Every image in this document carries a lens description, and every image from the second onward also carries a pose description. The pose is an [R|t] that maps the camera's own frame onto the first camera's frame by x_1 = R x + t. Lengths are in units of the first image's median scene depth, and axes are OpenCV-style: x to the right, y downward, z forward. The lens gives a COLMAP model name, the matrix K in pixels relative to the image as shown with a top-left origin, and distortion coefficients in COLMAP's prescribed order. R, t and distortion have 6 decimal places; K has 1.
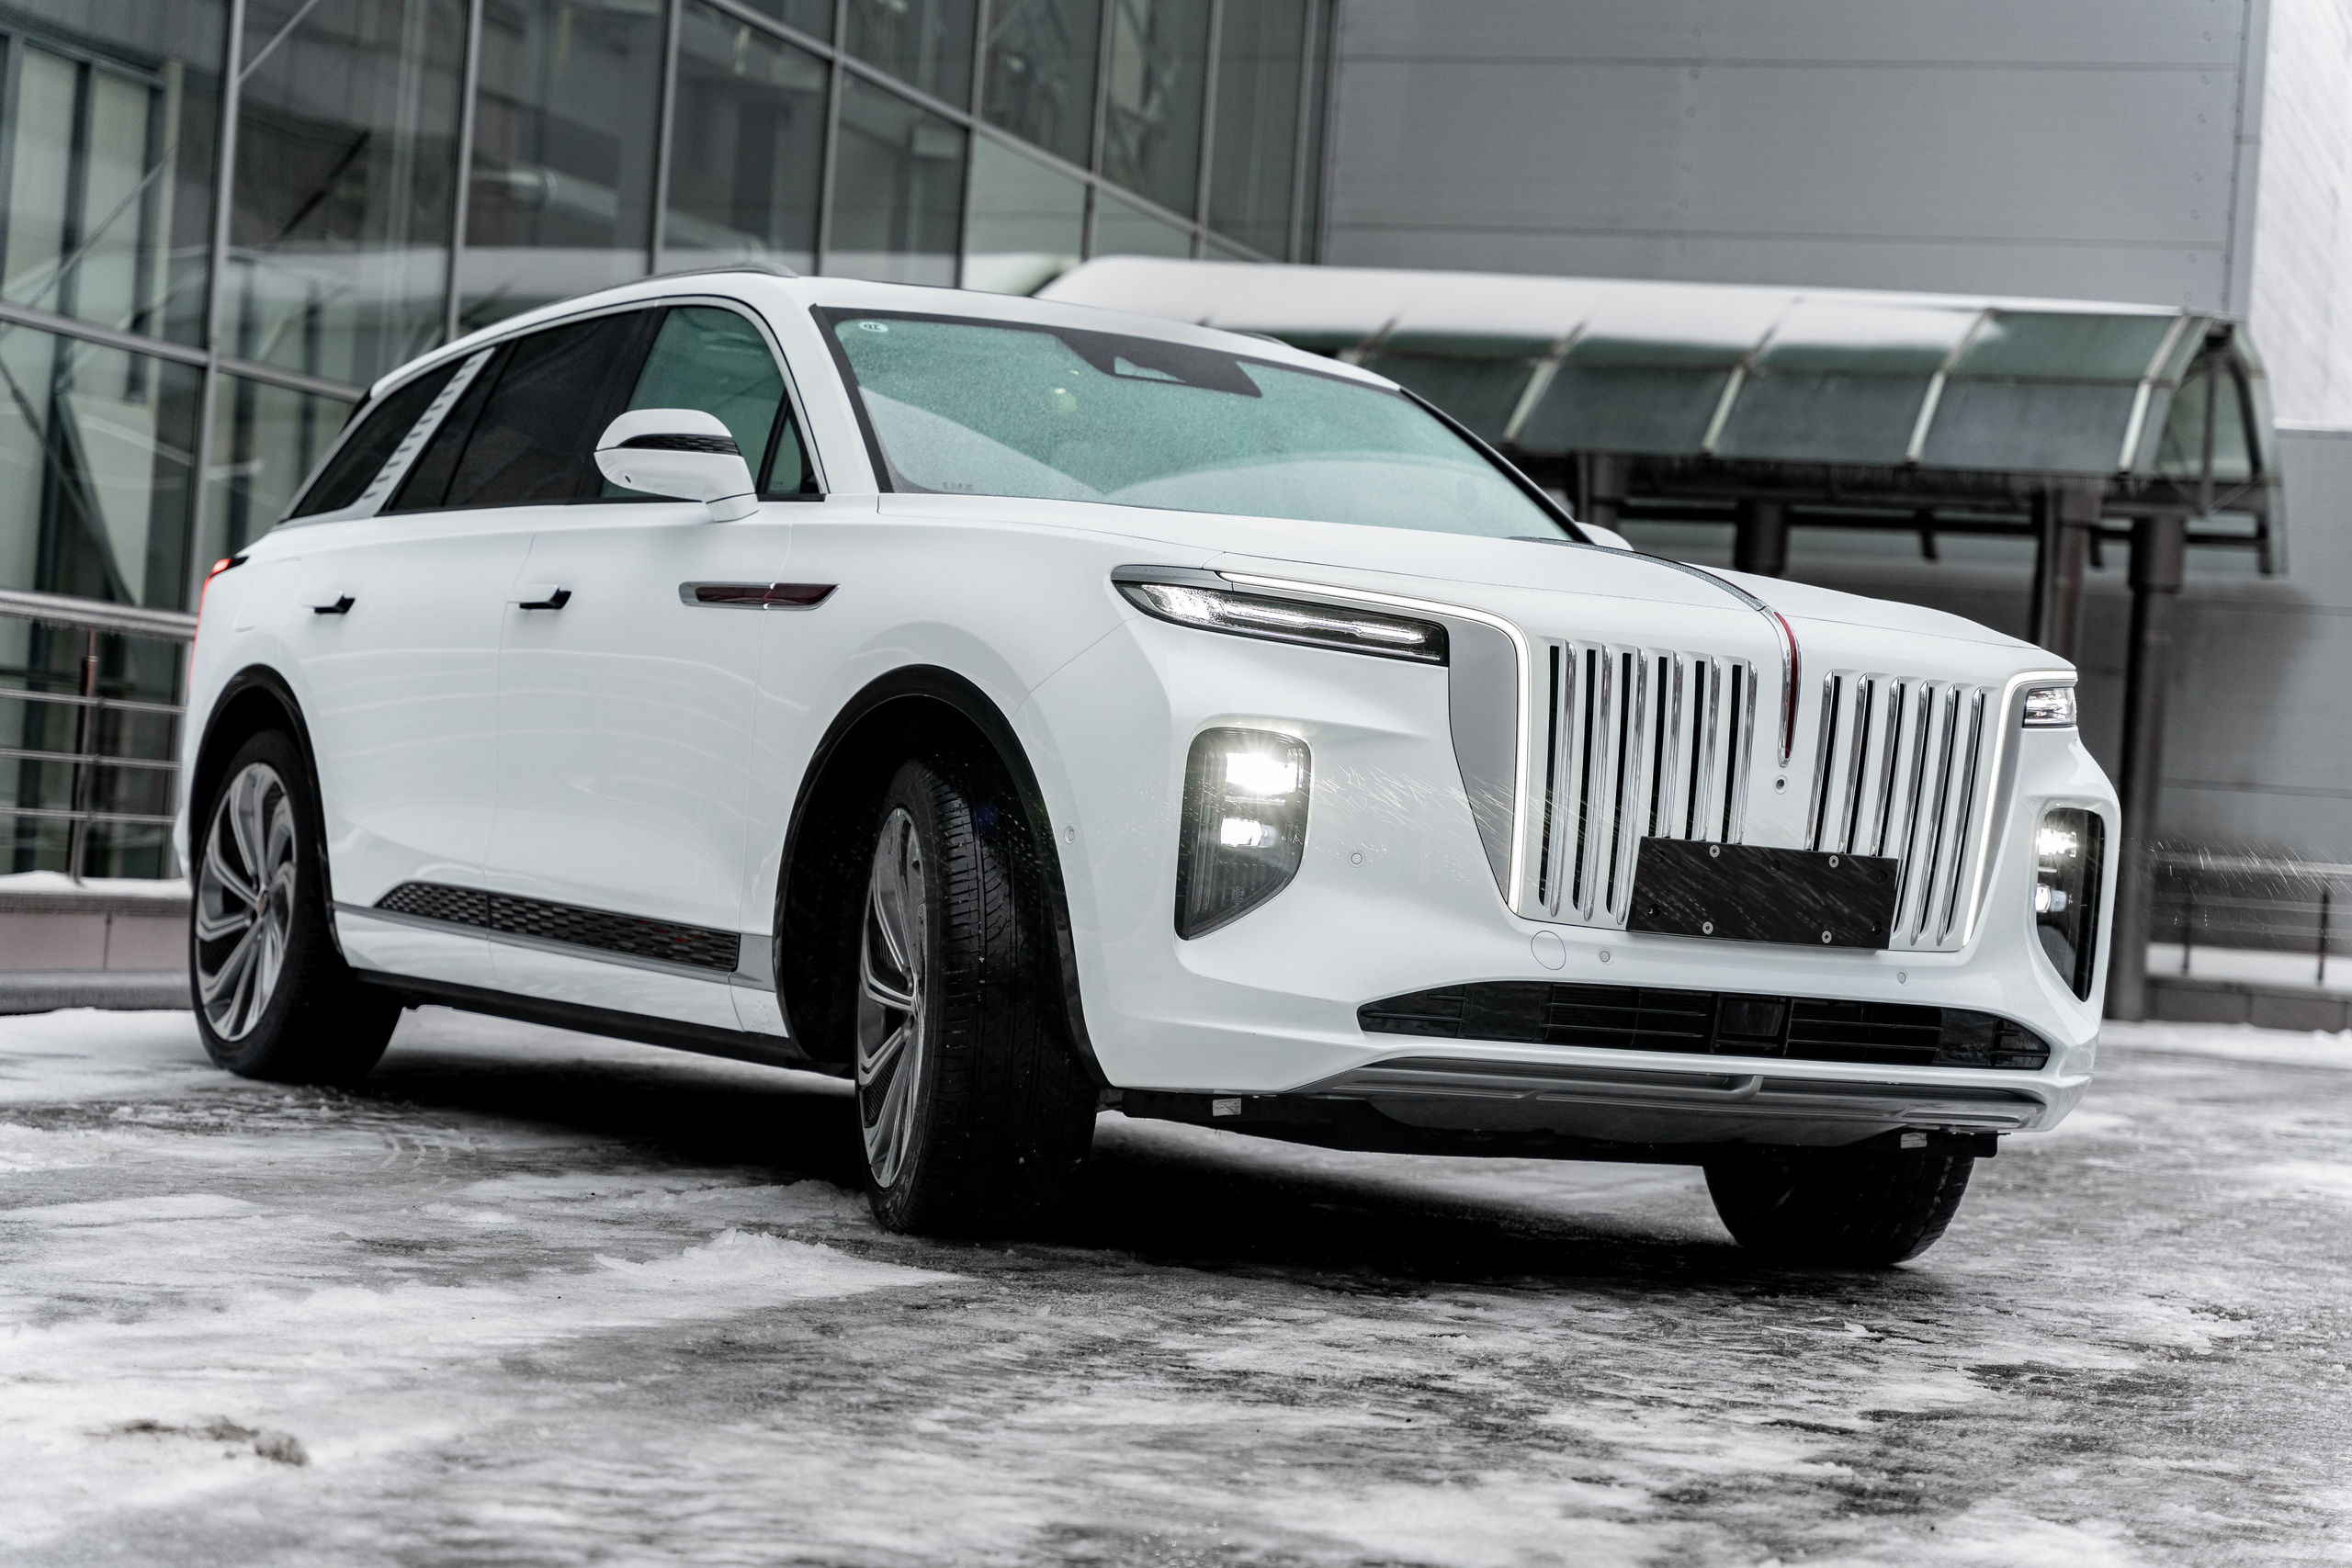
lens RADIAL K [[4592.5, 0, 1176.0], [0, 4592.5, 784.0], [0, 0, 1]] dist [0.061070, -0.065215]
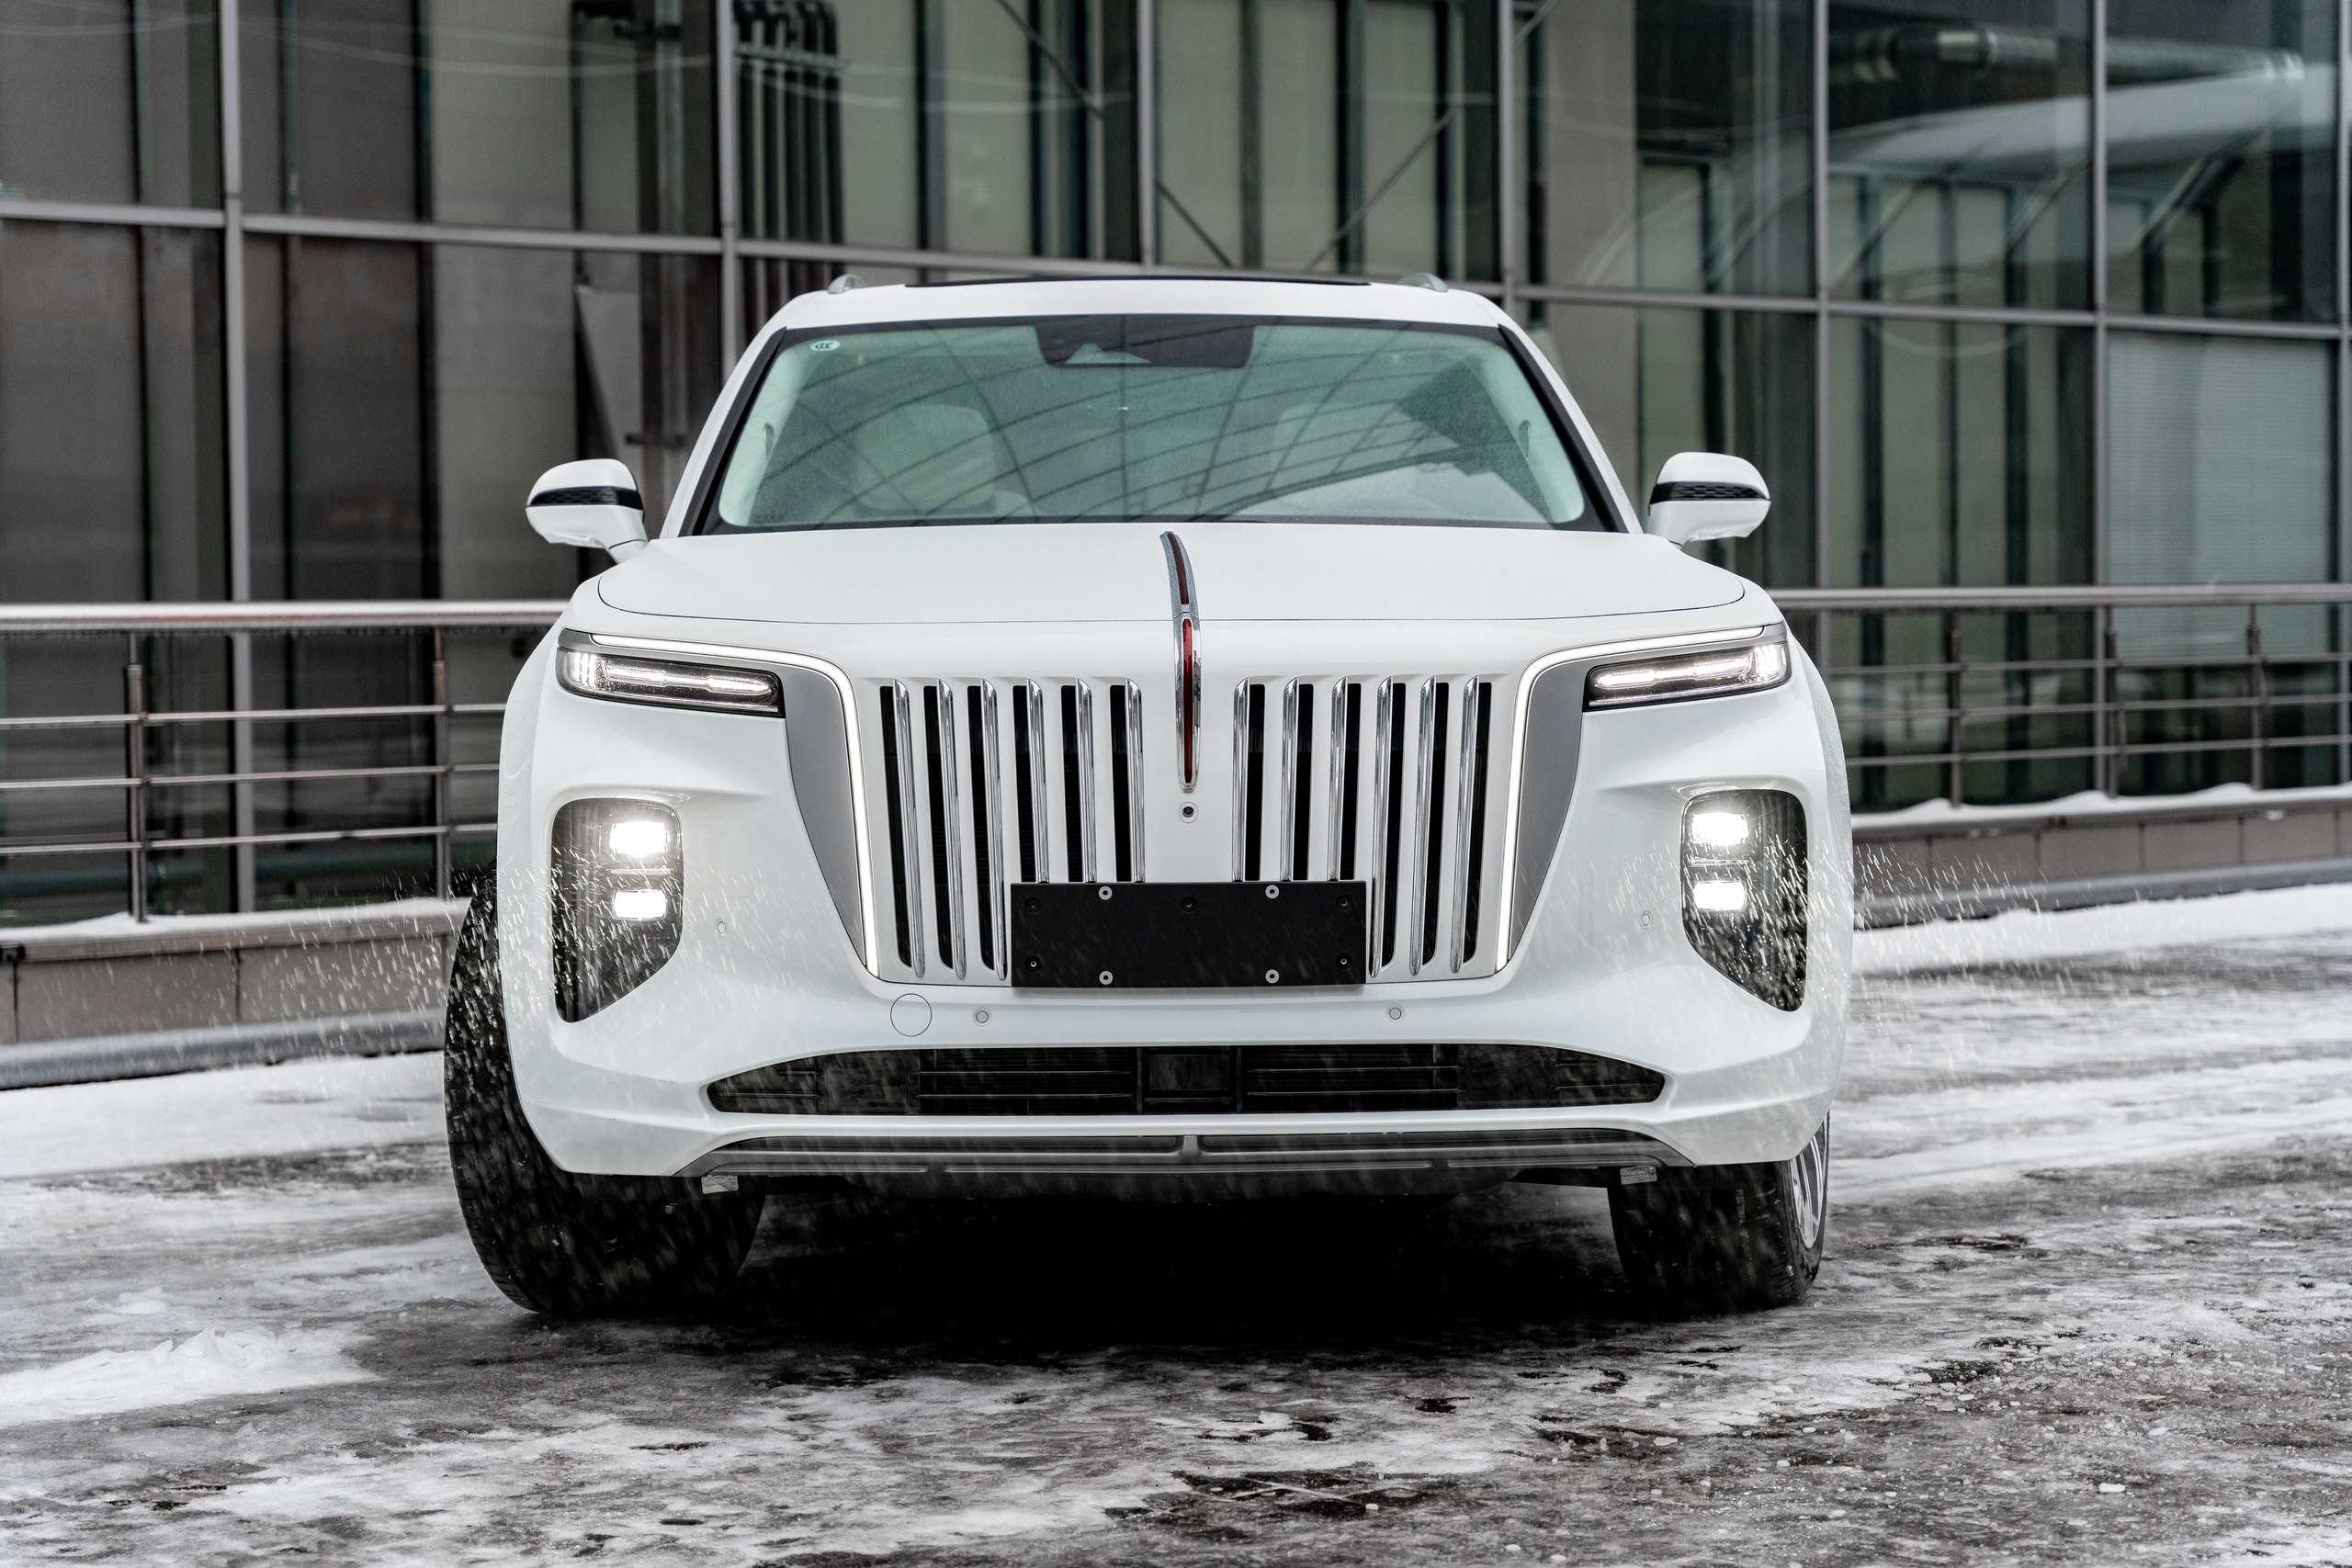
lens RADIAL K [[4641.3, 0, 1176.0], [0, 4641.3, 784.0], [0, 0, 1]] dist [0.318211, -0.015183]
pose [[0.878427, -0.063948, -0.473579, 0.528367], [0.080991, 0.996592, 0.015656, -0.018768], [0.470964, -0.052109, 0.880612, 0.186197]]
